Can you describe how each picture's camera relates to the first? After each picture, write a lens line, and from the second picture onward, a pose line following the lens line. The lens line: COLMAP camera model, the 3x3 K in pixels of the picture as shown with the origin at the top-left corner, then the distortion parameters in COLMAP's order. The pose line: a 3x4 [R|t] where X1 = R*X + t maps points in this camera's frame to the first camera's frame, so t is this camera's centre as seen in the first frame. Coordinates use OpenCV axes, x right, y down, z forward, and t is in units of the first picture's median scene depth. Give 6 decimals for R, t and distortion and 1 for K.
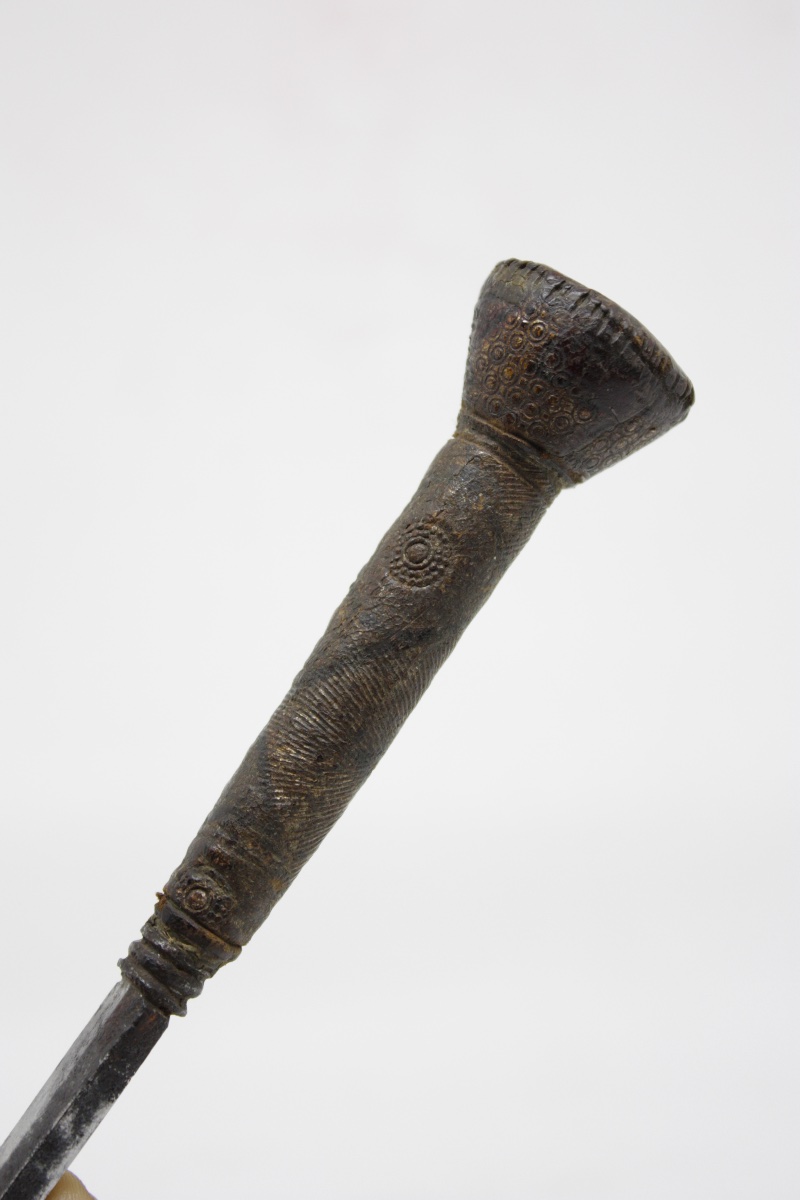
lens RADIAL K [[2527.2, 0, 401.1], [0, 2527.2, 596.7], [0, 0, 1]] dist [0.048810, 0.000000]
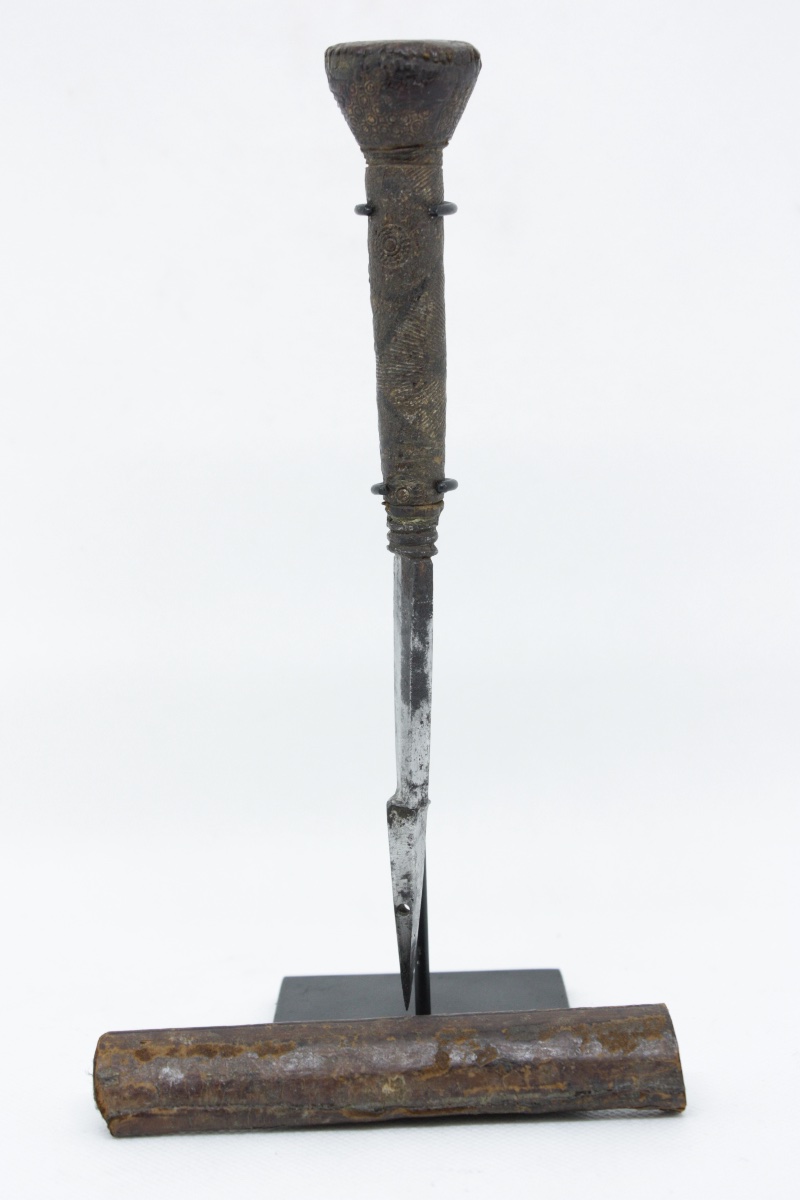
lens RADIAL K [[2295.5, 0, 398.0], [0, 2295.5, 600.0], [0, 0, 1]] dist [0.060598, 0.000000]
pose [[0.814300, -0.548281, -0.190536, 0.165322], [0.579981, 0.781682, 0.229337, -0.173598], [0.023197, -0.297257, 0.954516, -0.458849]]
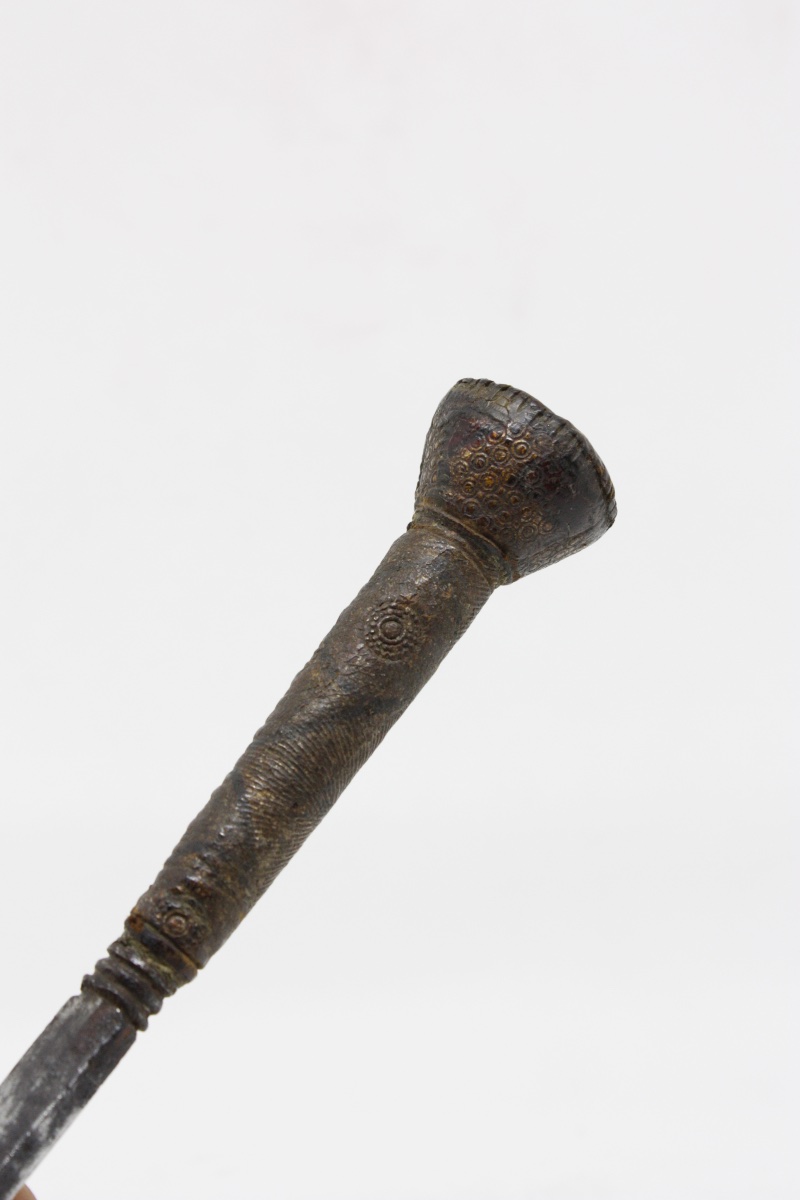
lens RADIAL K [[2527.2, 0, 401.8], [0, 2527.2, 601.9], [0, 0, 1]] dist [0.048810, 0.000000]
pose [[0.924069, 0.116306, 0.364100, -0.400747], [-0.116730, 0.992943, -0.020924, -0.006598], [-0.363965, -0.023166, 0.931125, -0.043008]]
